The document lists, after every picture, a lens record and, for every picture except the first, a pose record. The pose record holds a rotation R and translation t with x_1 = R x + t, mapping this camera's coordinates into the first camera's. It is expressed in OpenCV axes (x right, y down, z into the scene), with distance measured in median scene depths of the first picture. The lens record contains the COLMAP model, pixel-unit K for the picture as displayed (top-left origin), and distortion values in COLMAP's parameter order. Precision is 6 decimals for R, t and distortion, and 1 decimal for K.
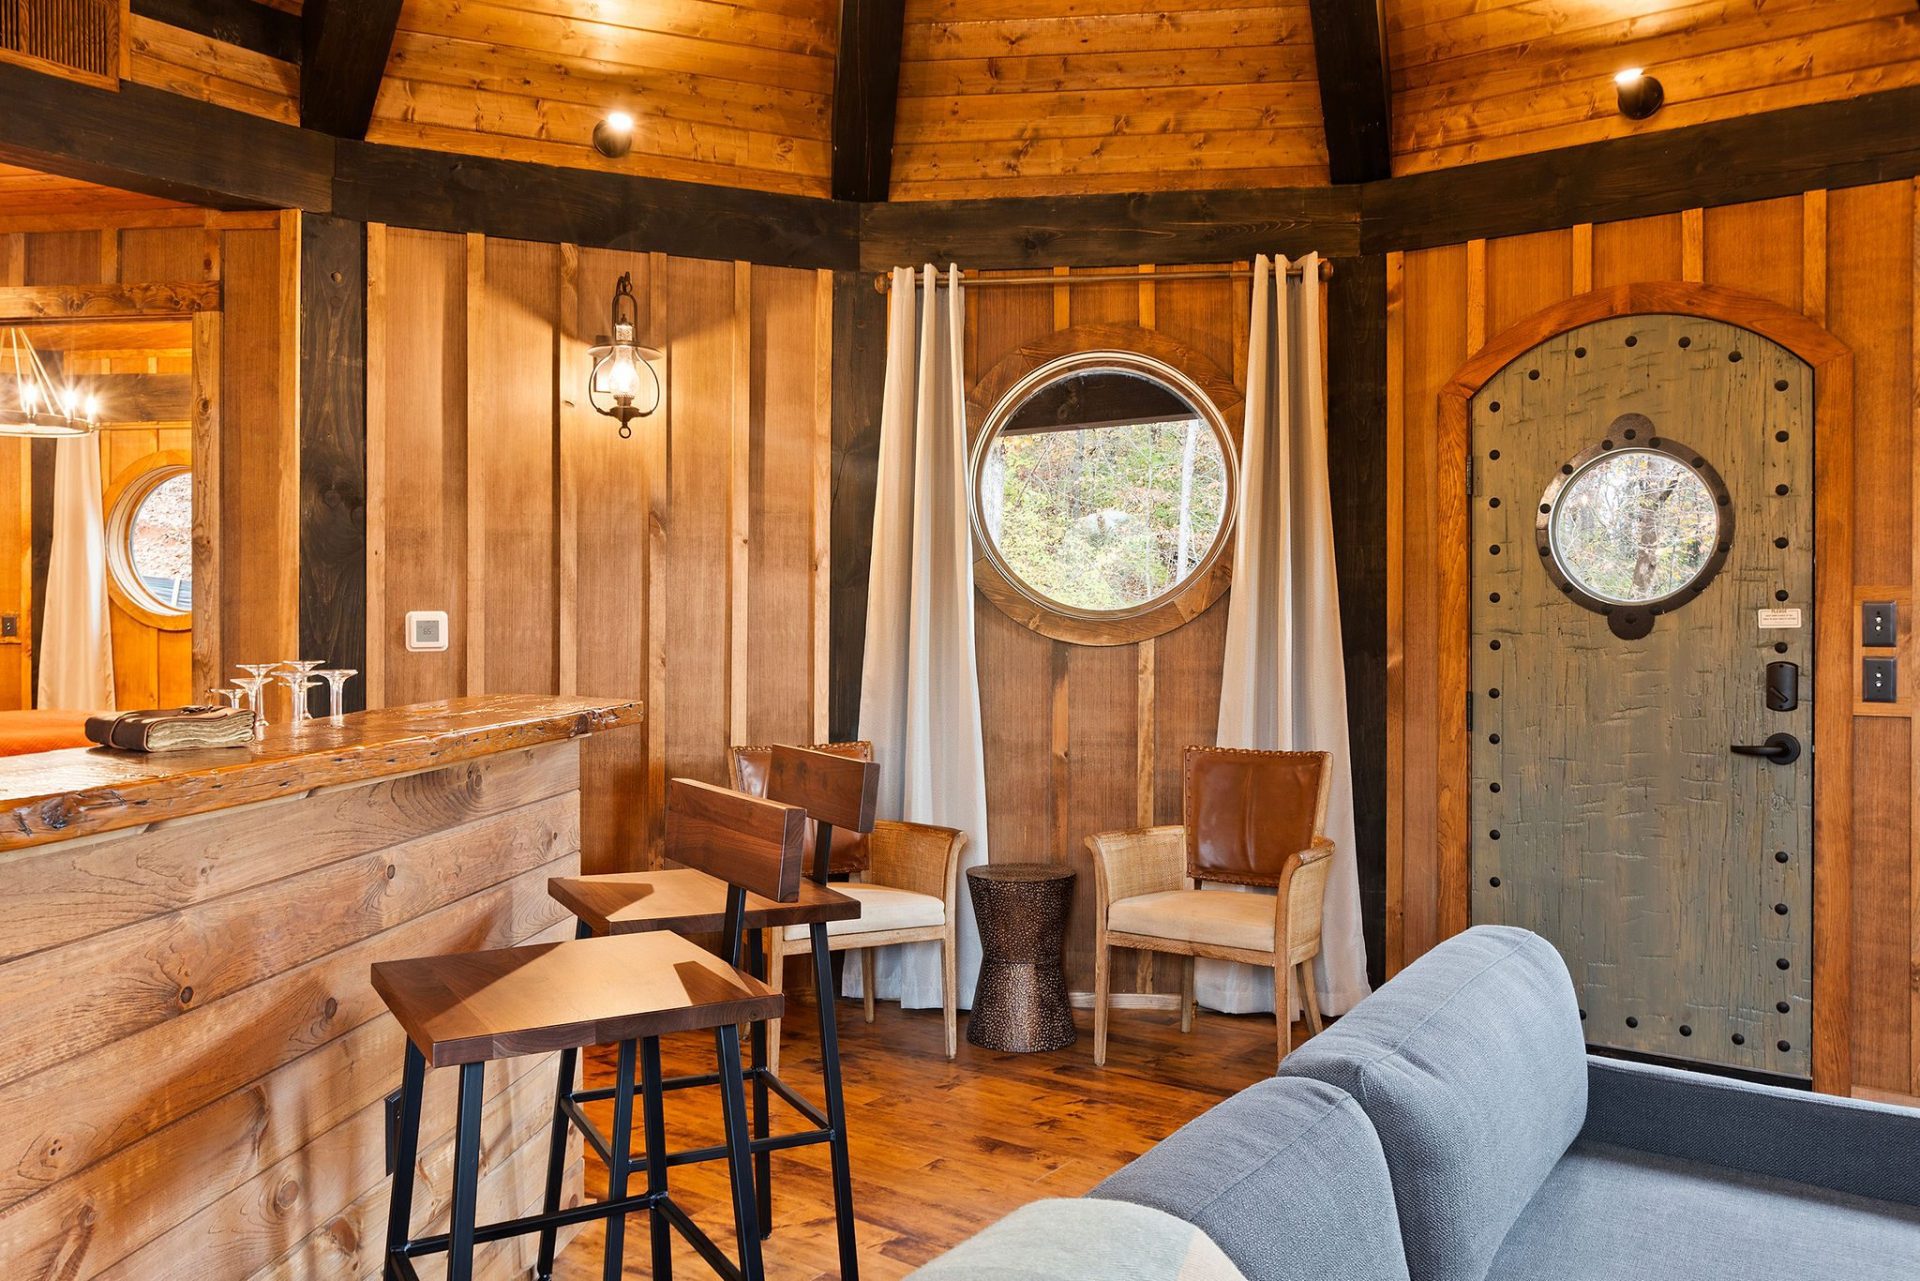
lens RADIAL K [[1465.2, 0, 924.3], [0, 1465.2, 621.7], [0, 0, 1]] dist [0.002371, 0.000030]
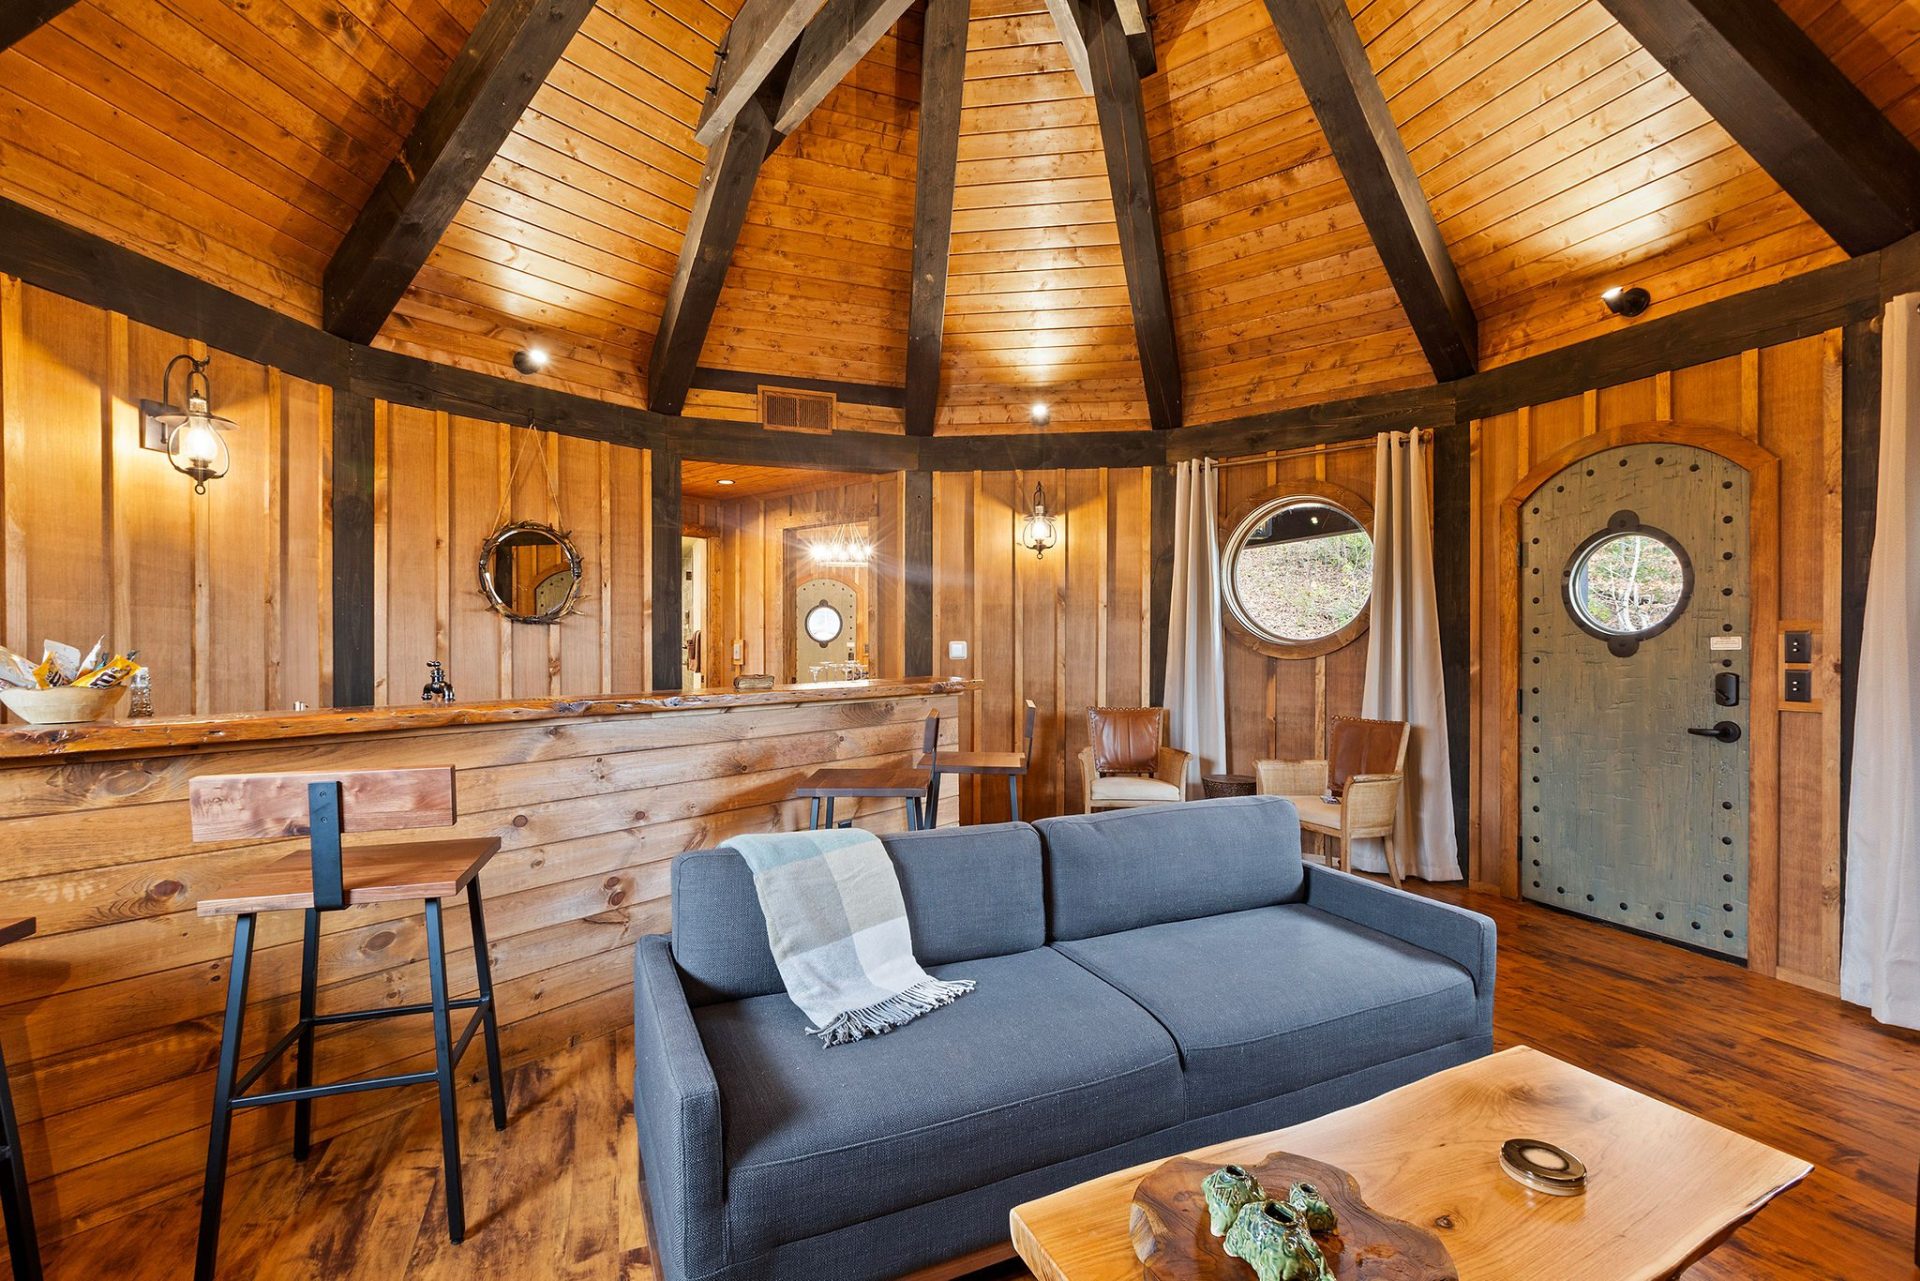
lens RADIAL K [[850.5, 0, 954.9], [0, 850.5, 647.4], [0, 0, 1]] dist [0.001751, -0.000123]
pose [[0.857330, 0.000369, -0.514767, 0.321937], [-0.000089, 1.000000, 0.000567, 0.001412], [0.514767, -0.000440, 0.857330, -0.117937]]
